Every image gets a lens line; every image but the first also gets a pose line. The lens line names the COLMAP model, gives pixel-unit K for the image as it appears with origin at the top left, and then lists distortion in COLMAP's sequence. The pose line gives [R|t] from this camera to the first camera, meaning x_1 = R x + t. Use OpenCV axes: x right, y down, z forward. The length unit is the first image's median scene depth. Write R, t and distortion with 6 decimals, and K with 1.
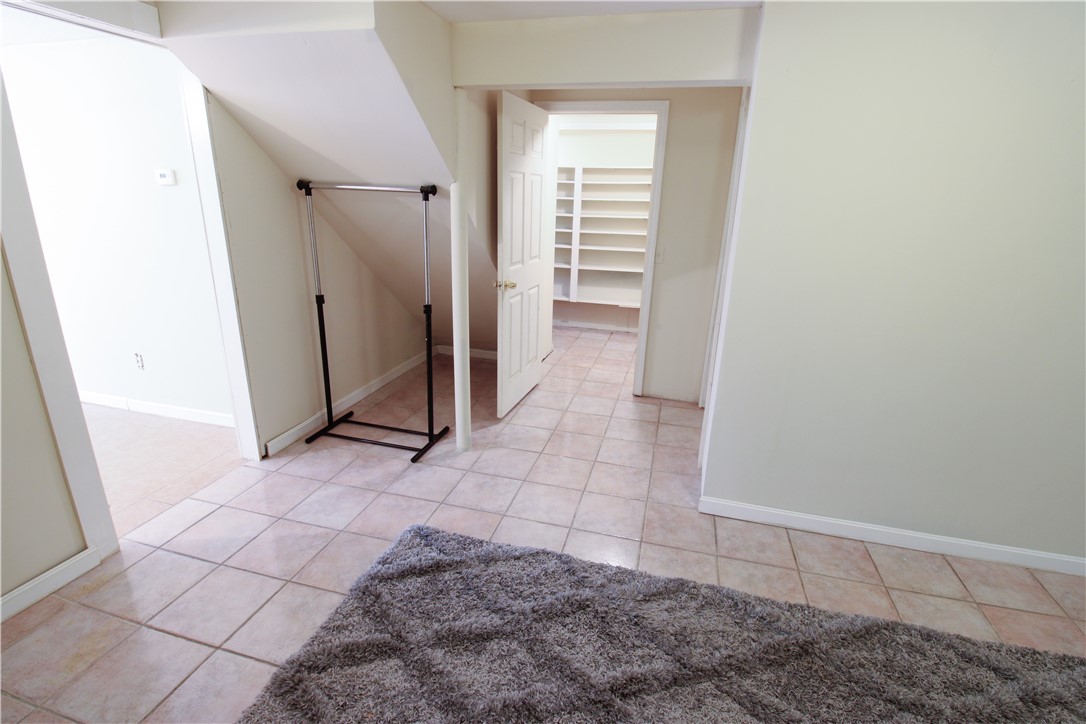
lens RADIAL K [[500.2, 0, 547.2], [0, 500.2, 357.6], [0, 0, 1]] dist [-0.001553, -0.014602]
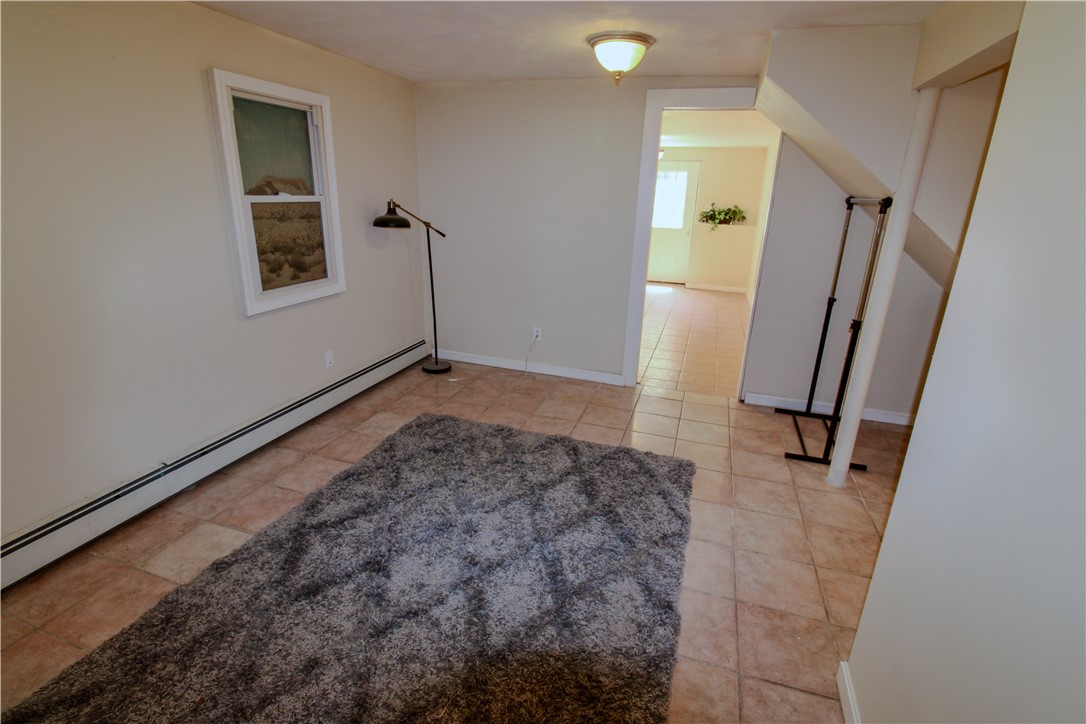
lens RADIAL K [[505.4, 0, 552.4], [0, 505.4, 357.0], [0, 0, 1]] dist [0.000004, -0.019885]
pose [[-0.053331, 0.273187, -0.960481, 0.929392], [-0.337721, 0.900237, 0.274805, -0.137421], [0.939734, 0.339030, 0.044250, 0.535864]]
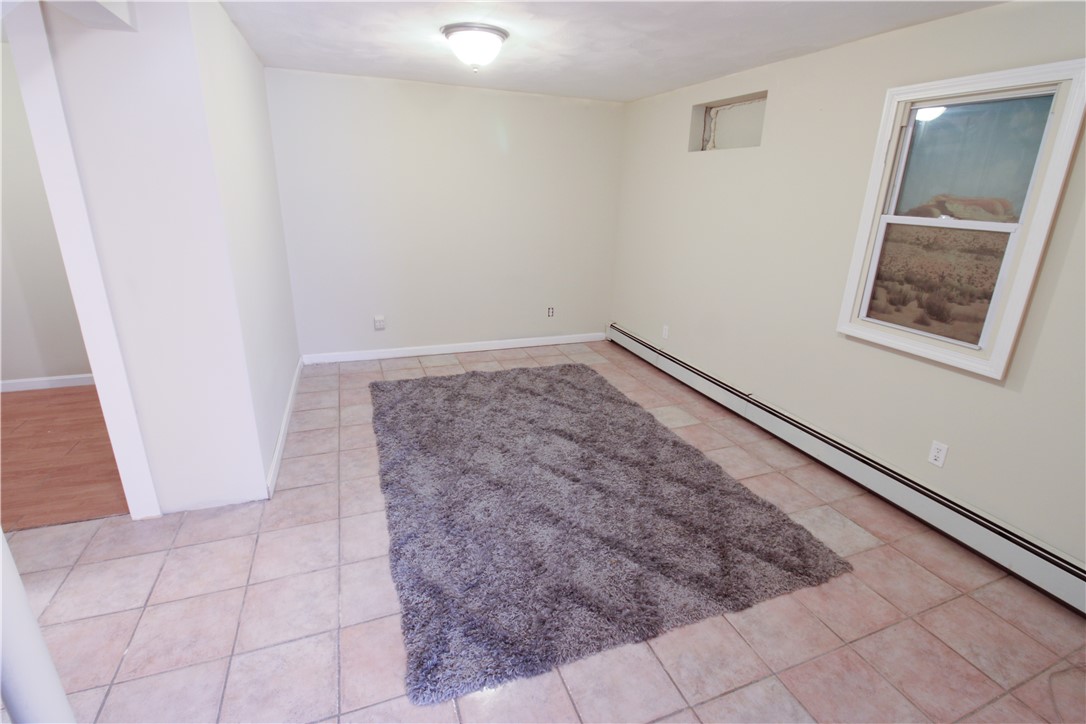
lens RADIAL K [[505.4, 0, 552.4], [0, 505.4, 357.0], [0, 0, 1]] dist [0.000004, -0.019885]
pose [[-0.589580, -0.303530, 0.748509, -0.748032], [0.197969, 0.844134, 0.498242, -0.341372], [-0.783073, 0.441935, -0.437595, 0.975752]]
